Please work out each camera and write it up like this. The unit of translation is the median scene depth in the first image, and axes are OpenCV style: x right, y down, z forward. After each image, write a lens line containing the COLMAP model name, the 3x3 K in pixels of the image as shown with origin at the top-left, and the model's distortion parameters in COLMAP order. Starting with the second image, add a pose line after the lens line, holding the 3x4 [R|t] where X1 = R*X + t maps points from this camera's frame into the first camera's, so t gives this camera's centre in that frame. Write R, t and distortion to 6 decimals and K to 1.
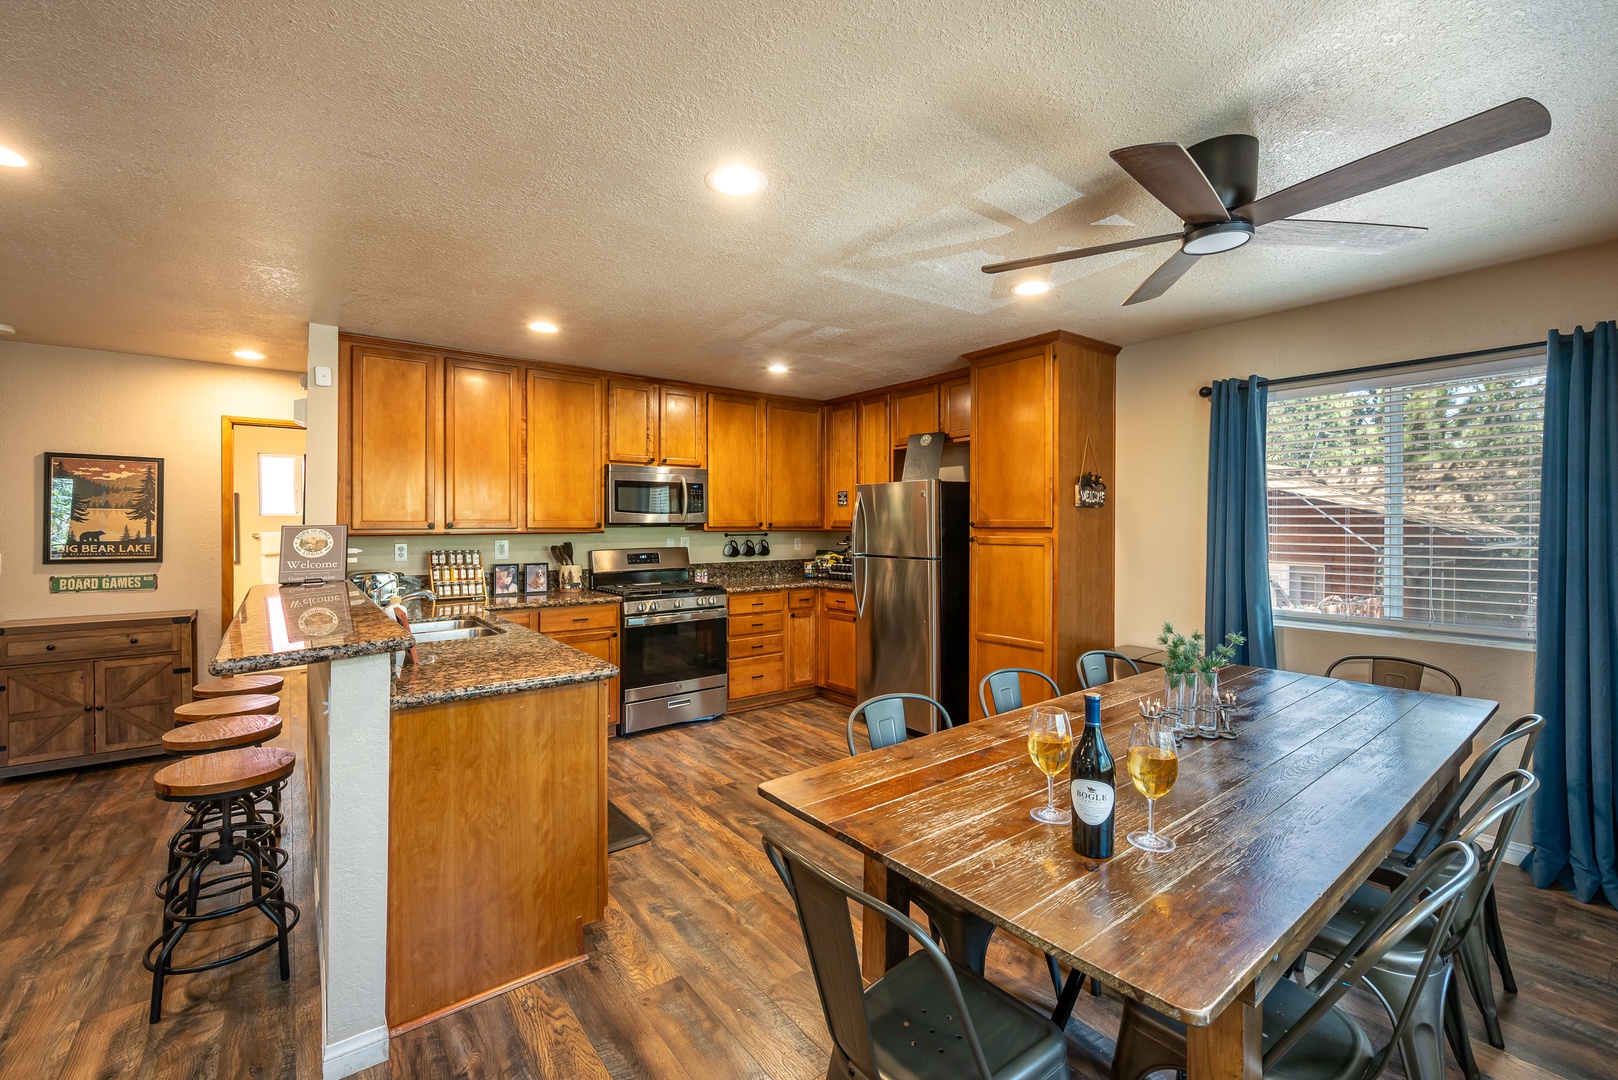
lens RADIAL K [[671.7, 0, 826.6], [0, 671.7, 529.1], [0, 0, 1]] dist [-0.000688, -0.000297]
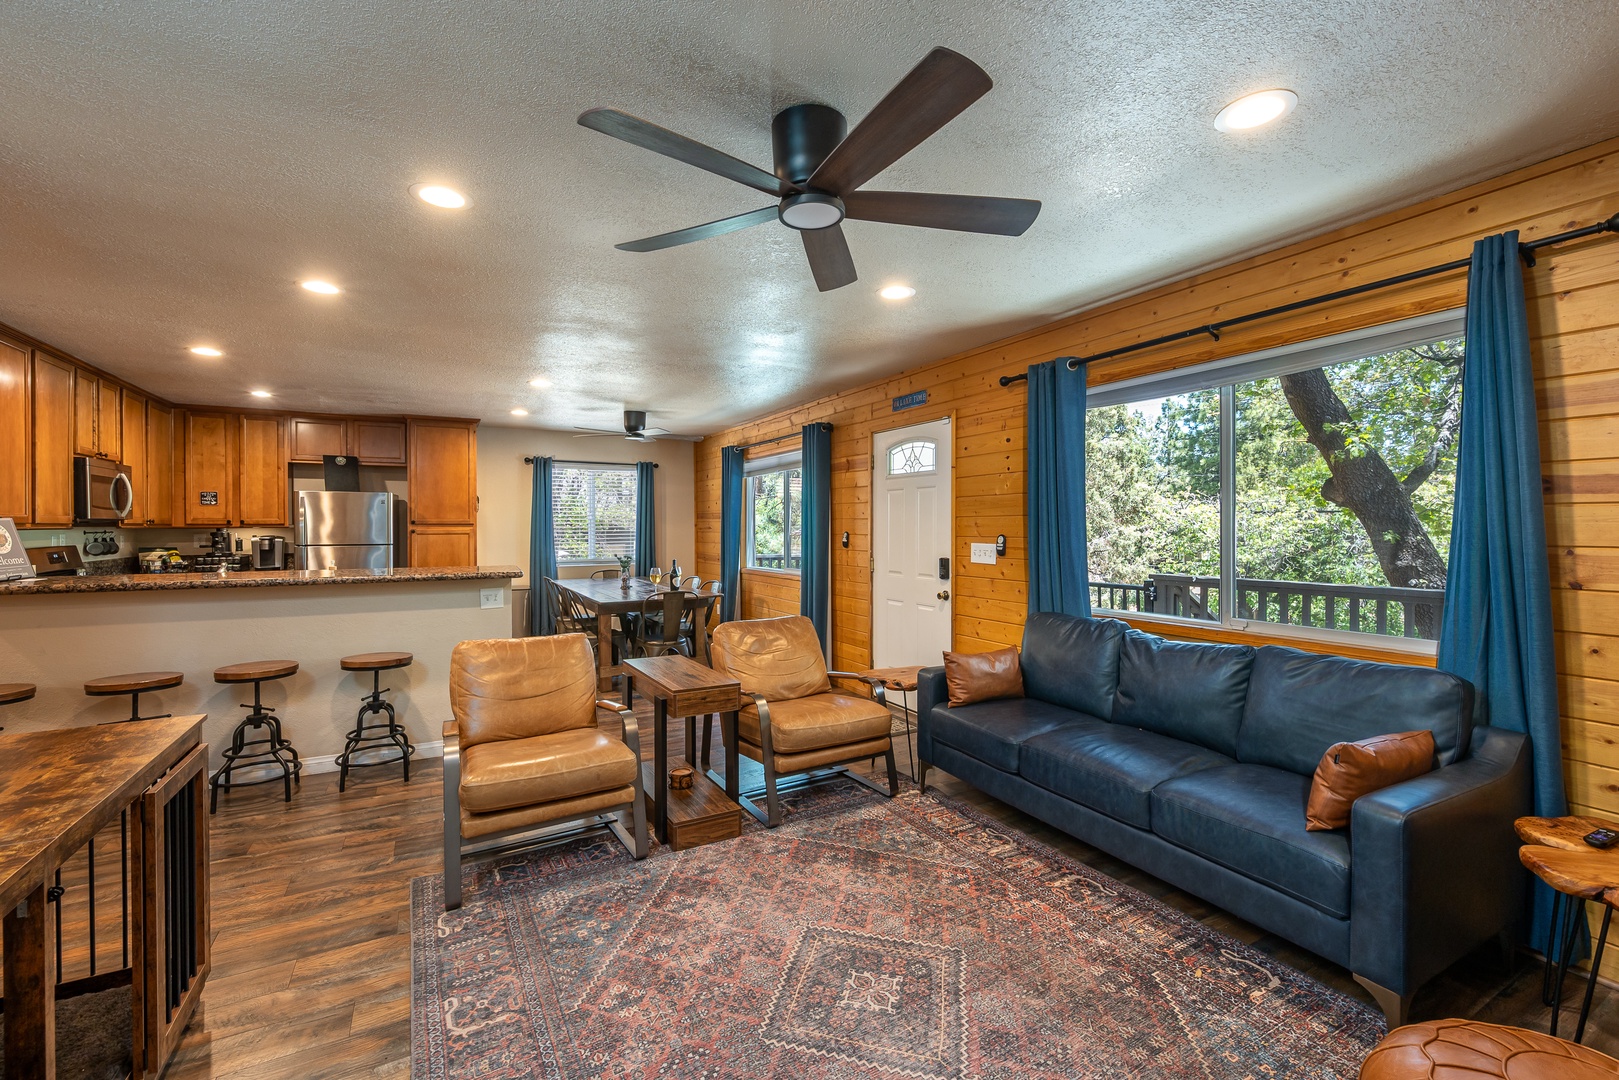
lens RADIAL K [[672.1, 0, 813.8], [0, 672.1, 531.1], [0, 0, 1]] dist [-0.000688, -0.000297]
pose [[0.159986, -0.007062, 0.987094, -1.416868], [0.006151, 0.999962, 0.006157, 0.011963], [-0.987100, 0.005086, 0.160023, -0.230830]]
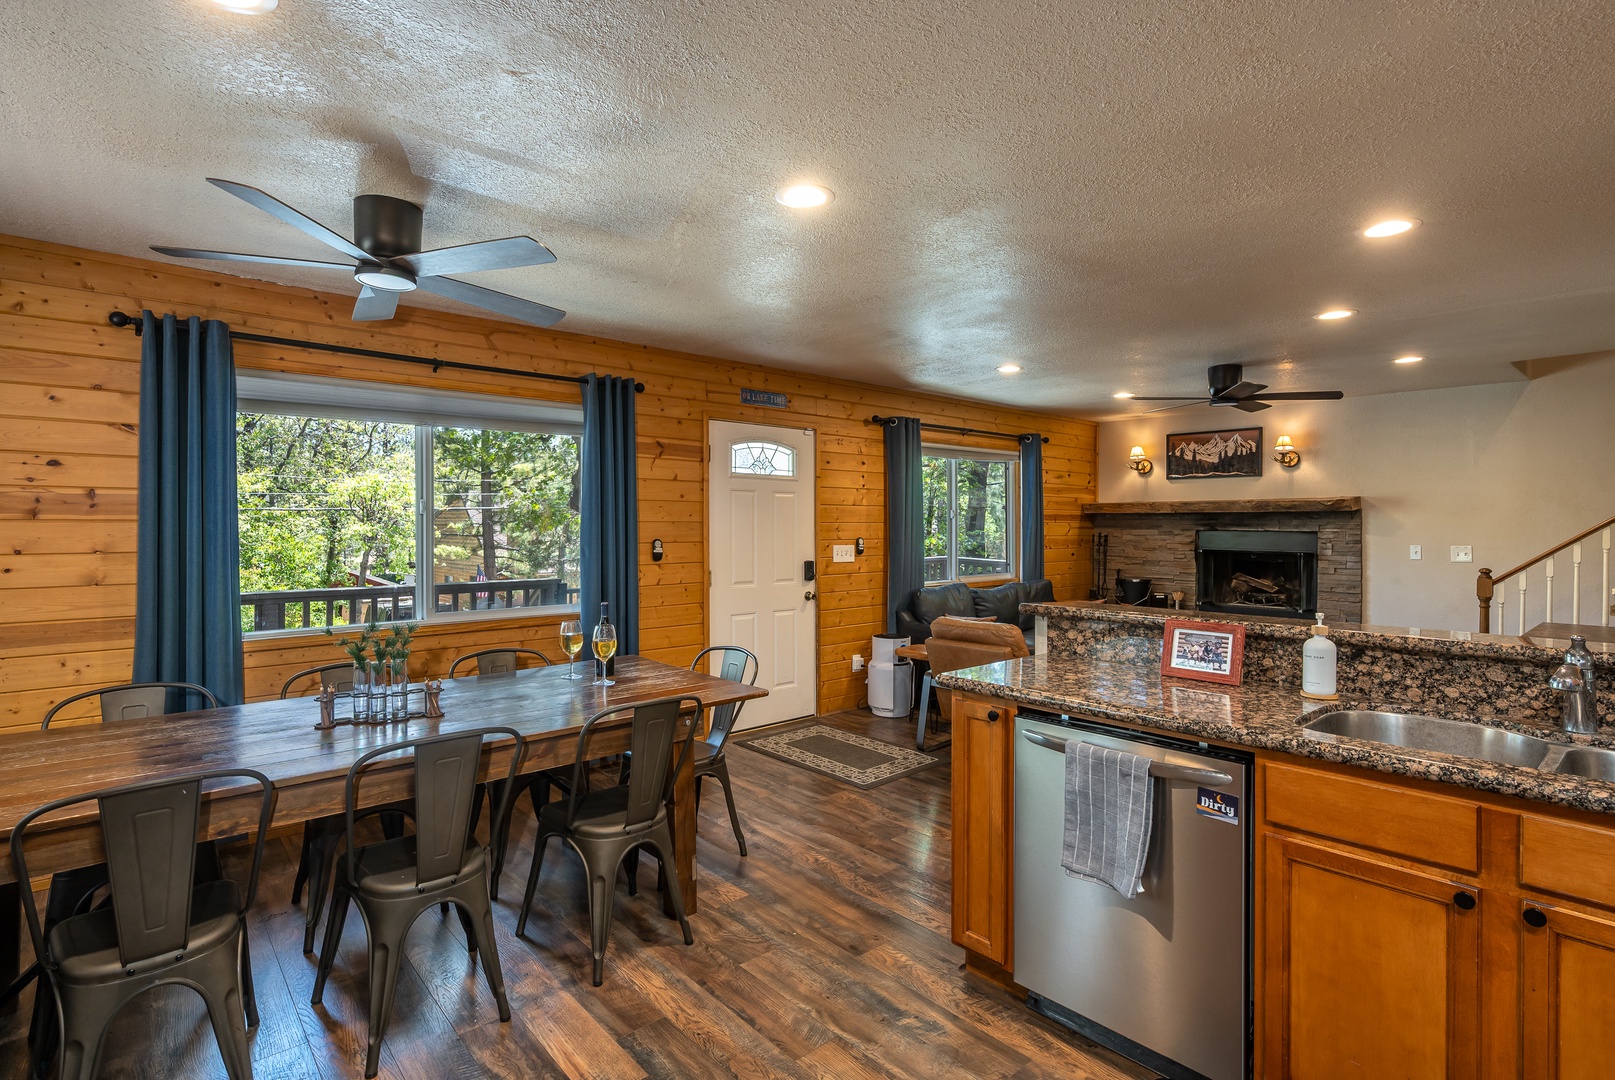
lens RADIAL K [[788.8, 0, 796.7], [0, 788.8, 528.8], [0, 0, 1]] dist [0.011800, 0.000271]
pose [[-0.999165, -0.001226, -0.040839, -0.041879], [-0.001654, 0.999944, 0.010470, -0.008903], [0.040824, 0.010528, -0.999111, 1.307689]]
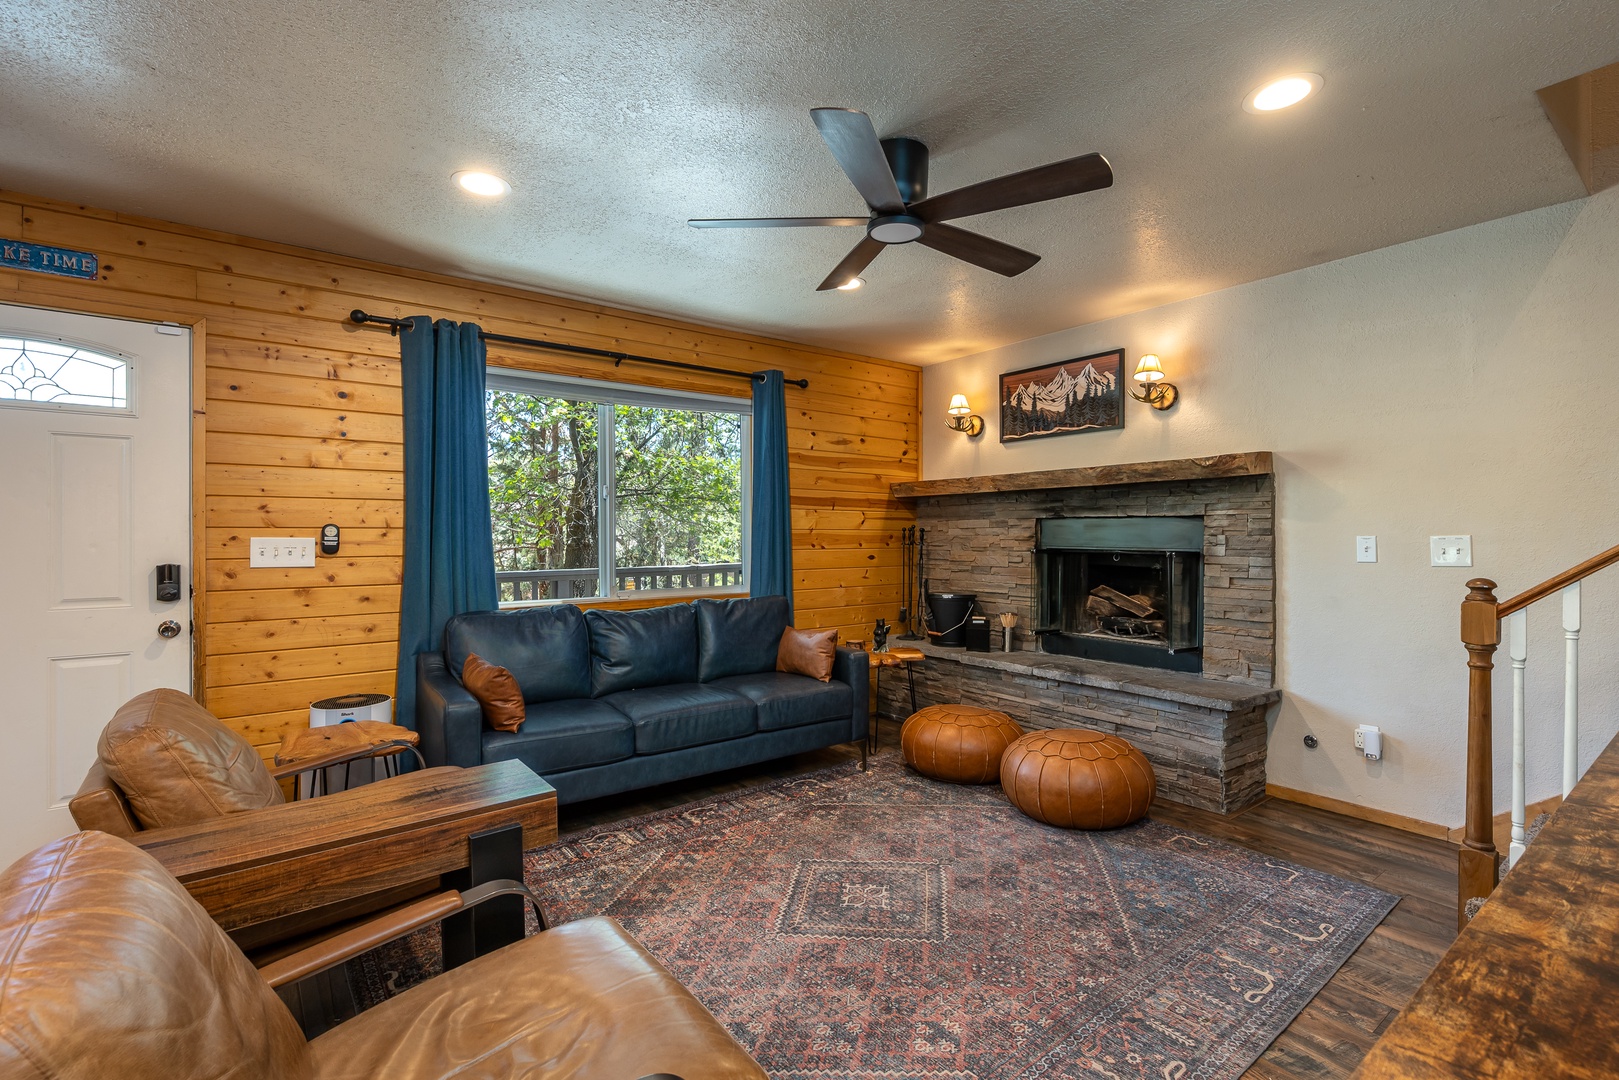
lens RADIAL K [[722.7, 0, 810.4], [0, 722.7, 537.1], [0, 0, 1]] dist [0.001831, 0.000909]
pose [[-0.999214, 0.002695, 0.039558, -0.861440], [0.002904, 0.999982, 0.005233, 0.039572], [-0.039543, 0.005344, -0.999204, 0.490809]]
